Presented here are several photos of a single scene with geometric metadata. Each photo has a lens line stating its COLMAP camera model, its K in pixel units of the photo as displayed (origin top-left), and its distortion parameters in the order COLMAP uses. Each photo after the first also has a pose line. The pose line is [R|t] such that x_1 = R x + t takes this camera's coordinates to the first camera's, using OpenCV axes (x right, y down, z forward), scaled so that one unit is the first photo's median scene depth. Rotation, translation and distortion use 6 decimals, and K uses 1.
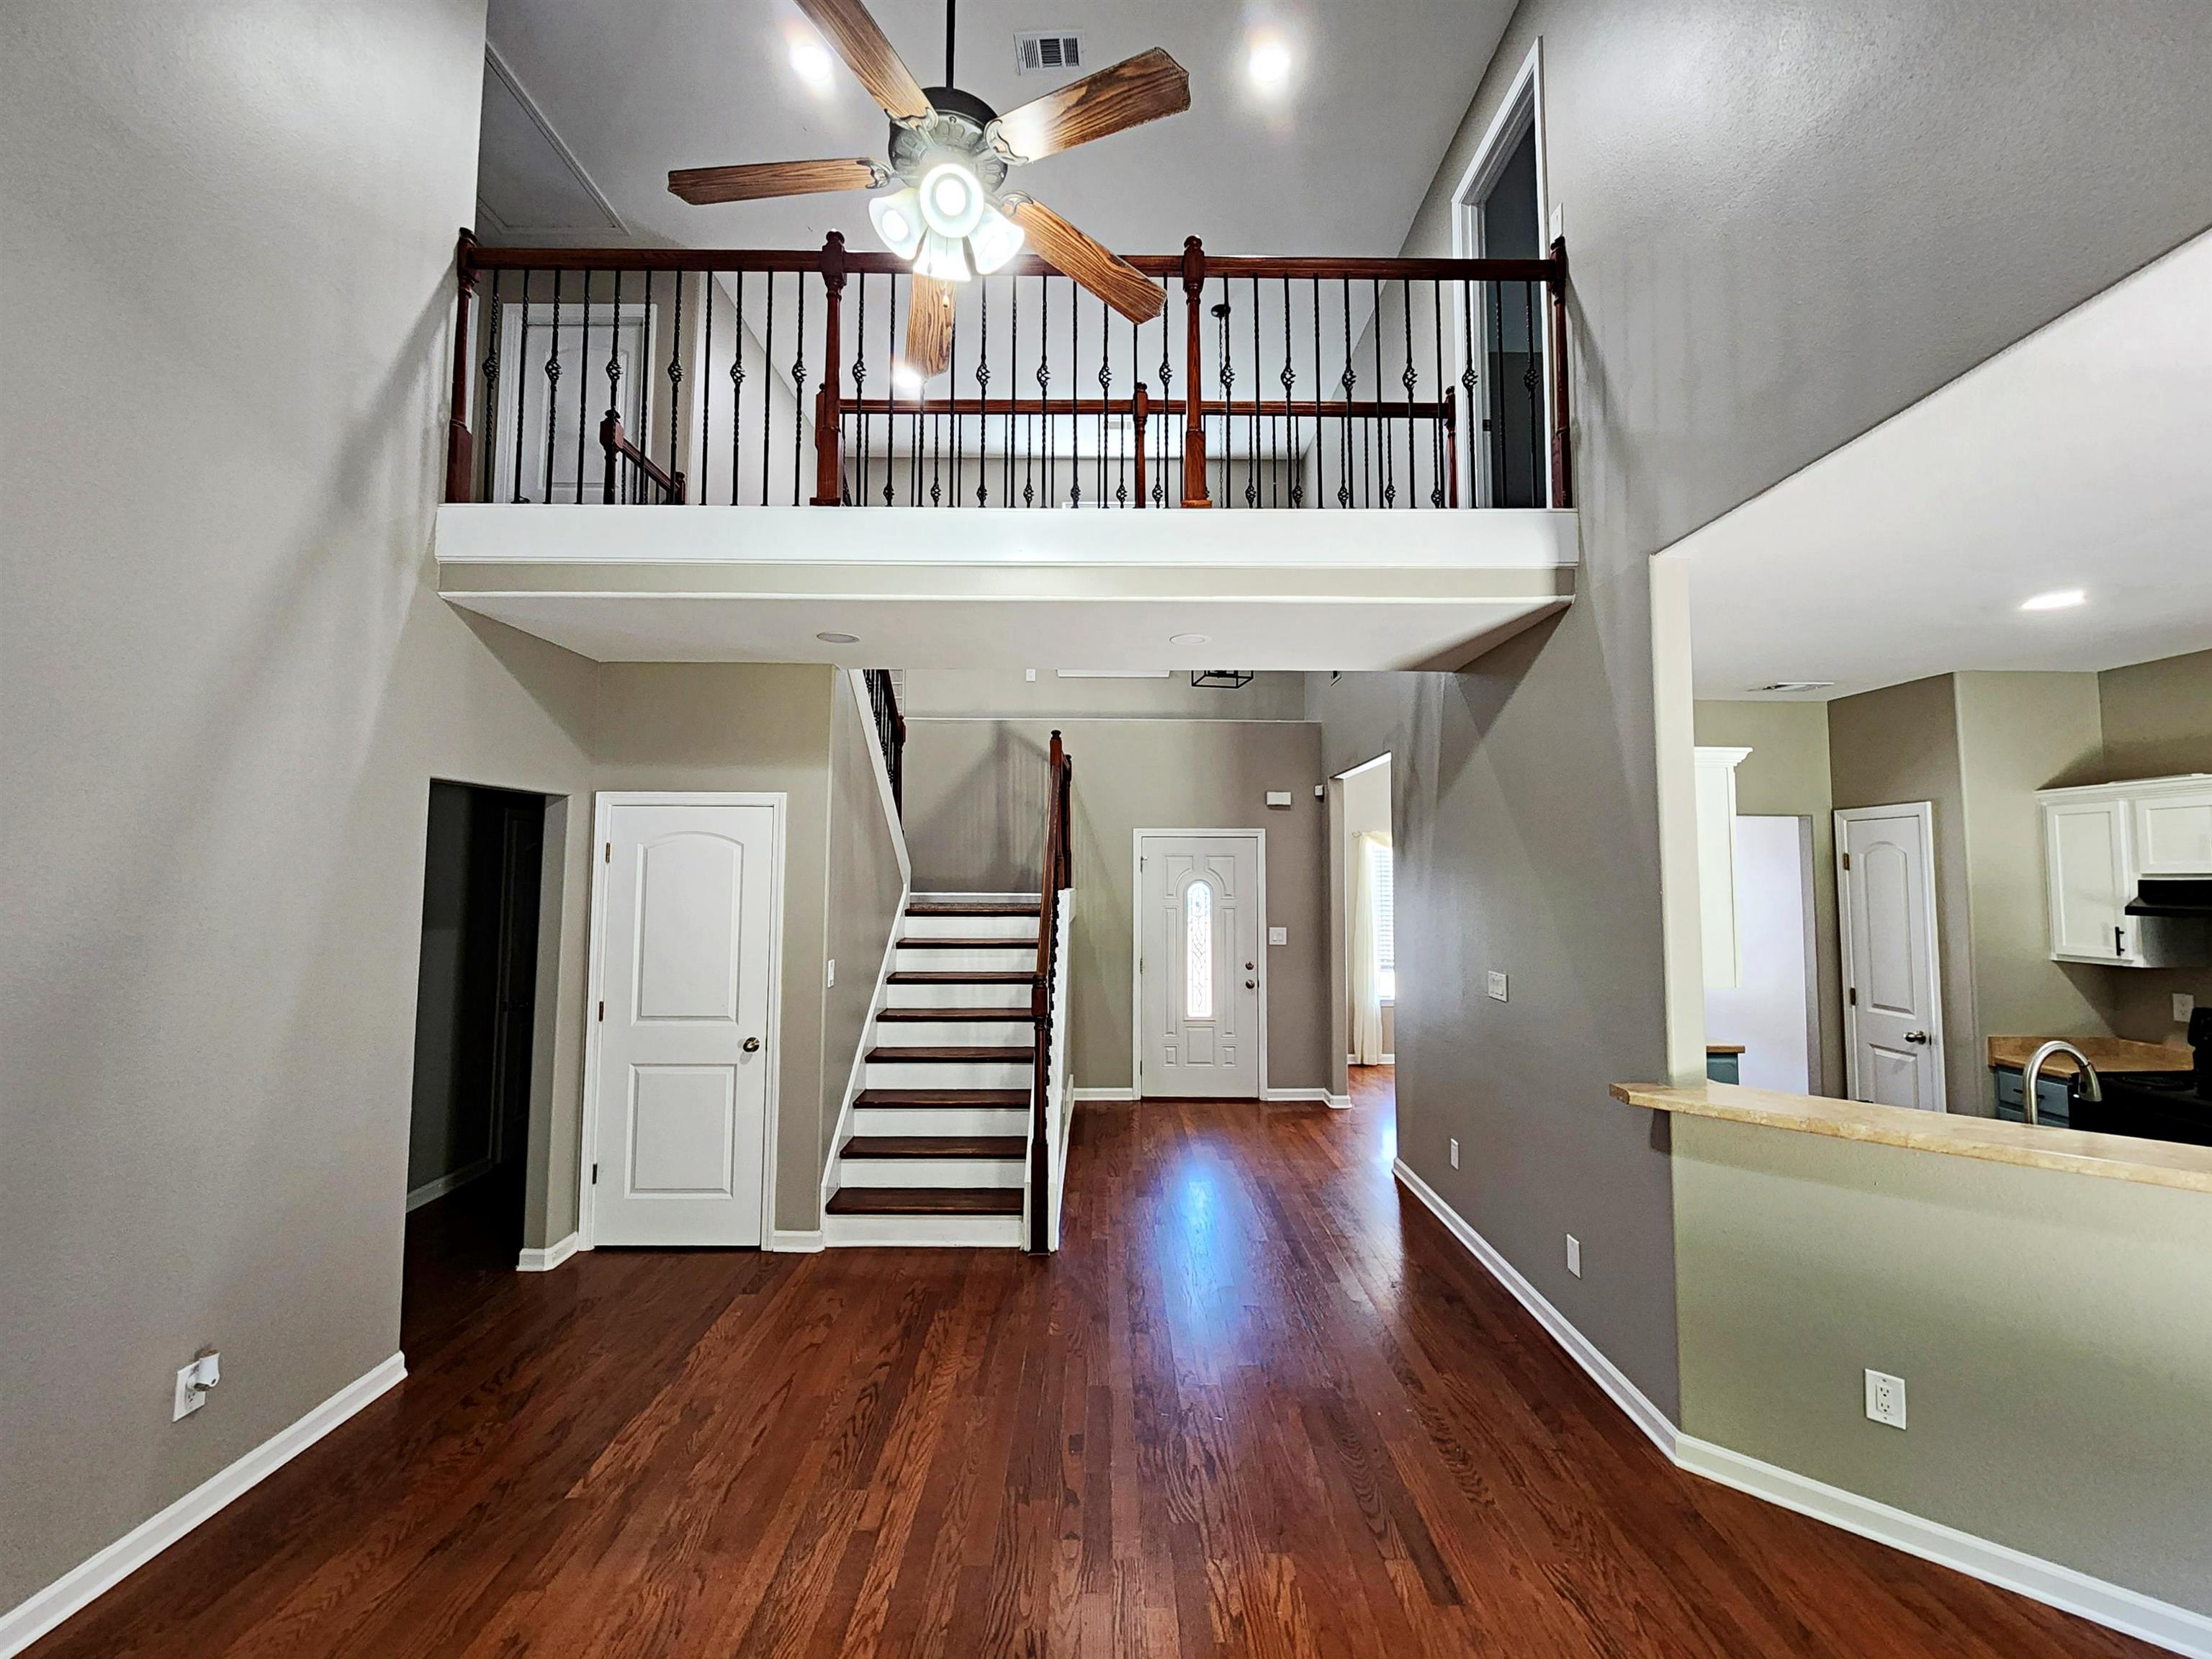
lens RADIAL K [[909.3, 0, 1110.2], [0, 909.3, 814.5], [0, 0, 1]] dist [-0.000111, -0.001919]
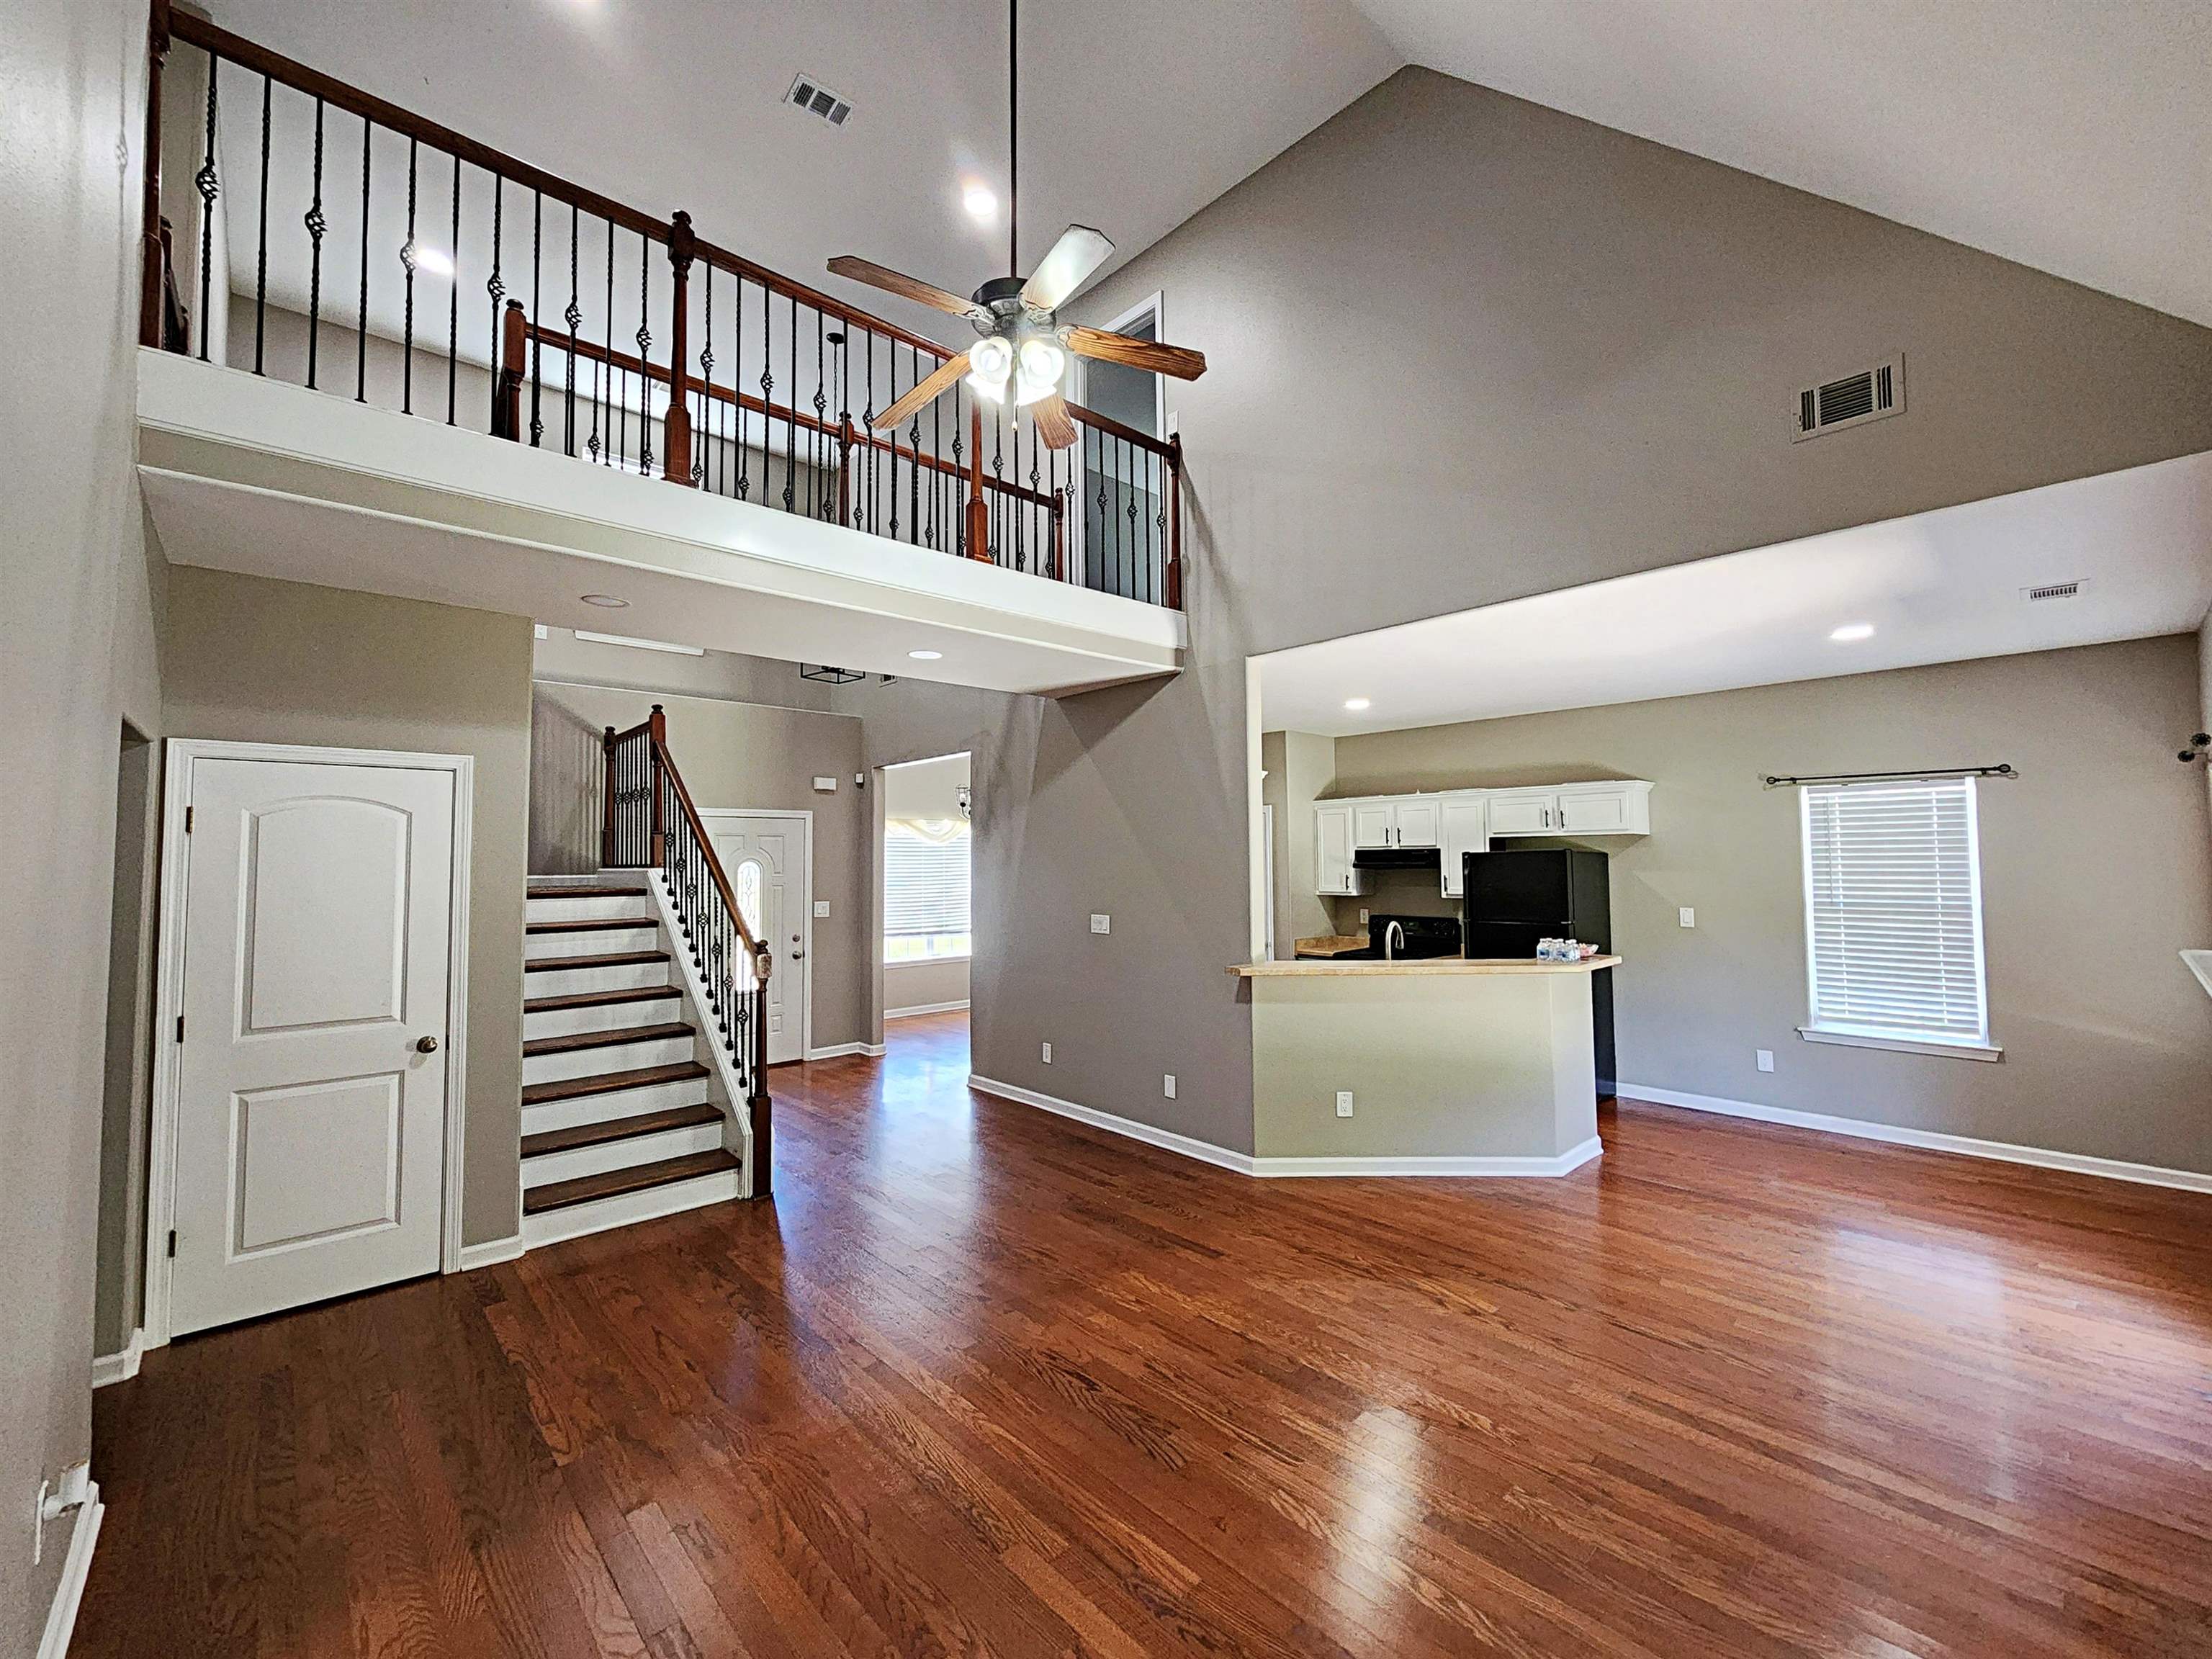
lens RADIAL K [[909.3, 0, 1110.9], [0, 909.3, 815.3], [0, 0, 1]] dist [-0.000111, -0.001919]
pose [[0.743851, 0.023133, 0.667945, -0.515595], [-0.033006, 0.999453, 0.002142, 0.012142], [-0.667530, -0.023640, 0.744208, -0.077192]]
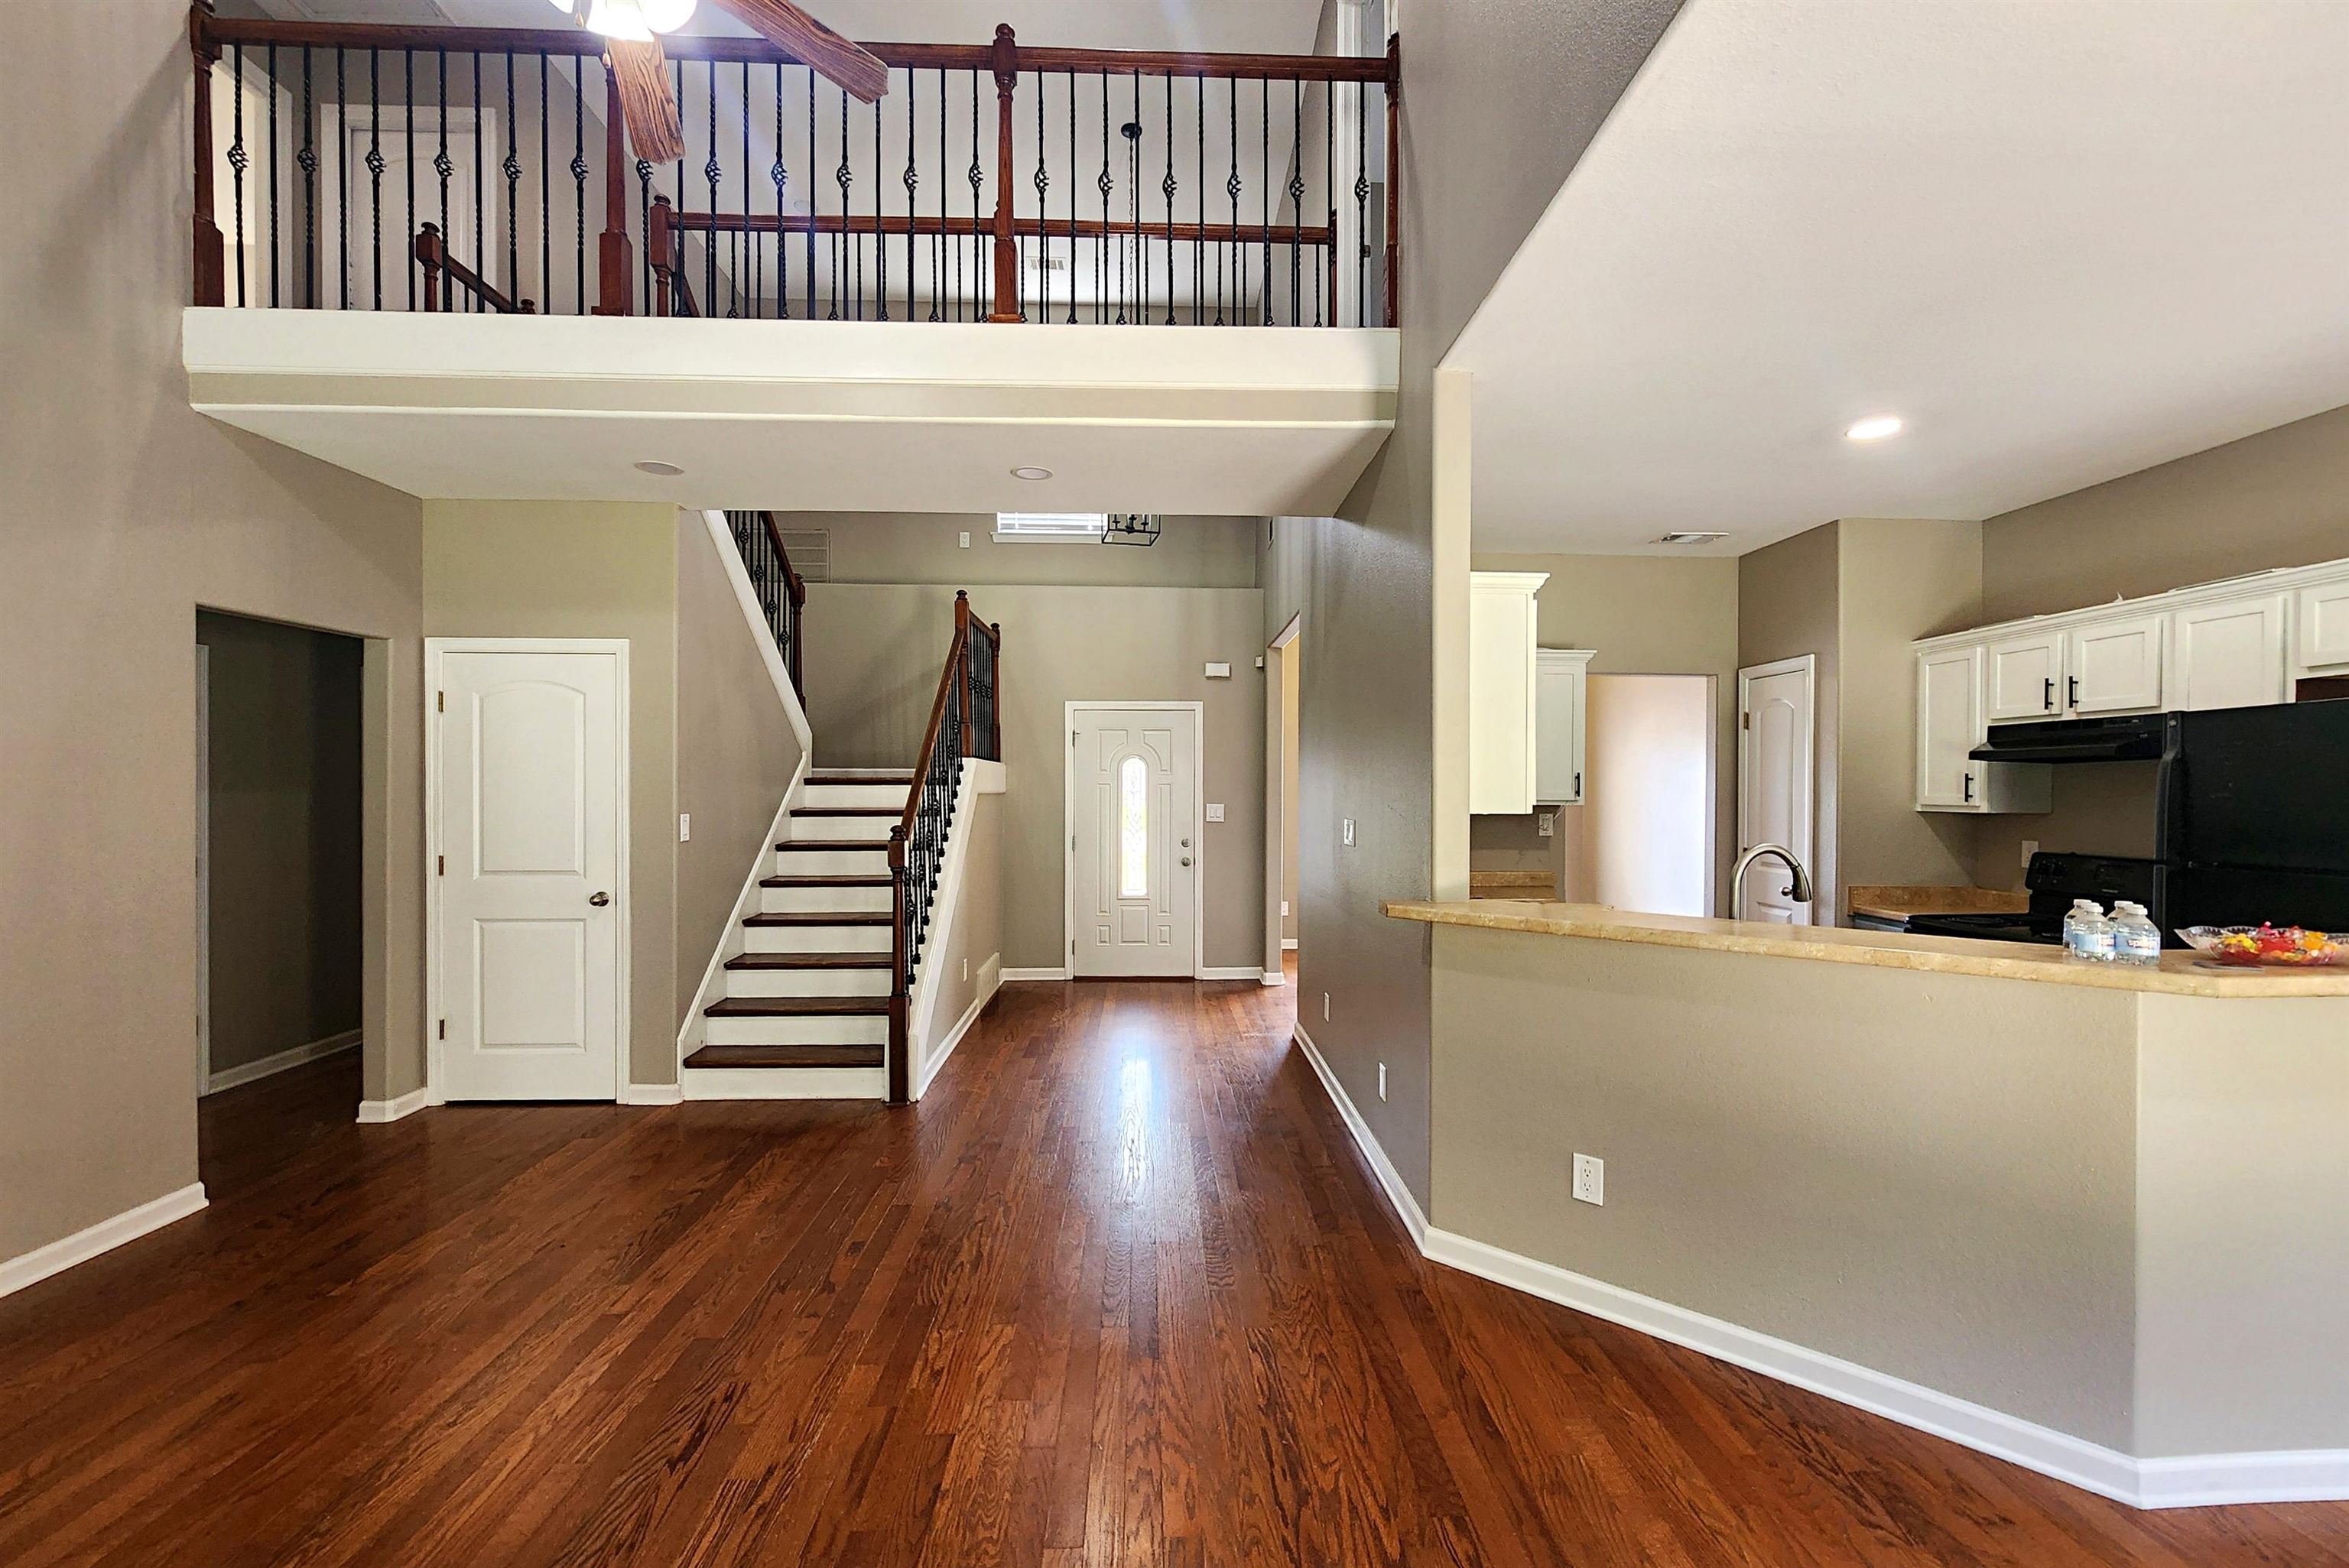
lens RADIAL K [[968.8, 0, 1176.1], [0, 968.8, 792.2], [0, 0, 1]] dist [0.000483, -0.001951]
pose [[0.999598, -0.001567, 0.028316, 0.201877], [-0.000480, 0.997395, 0.072133, 0.066960], [-0.028356, -0.072118, 0.996993, -0.045714]]
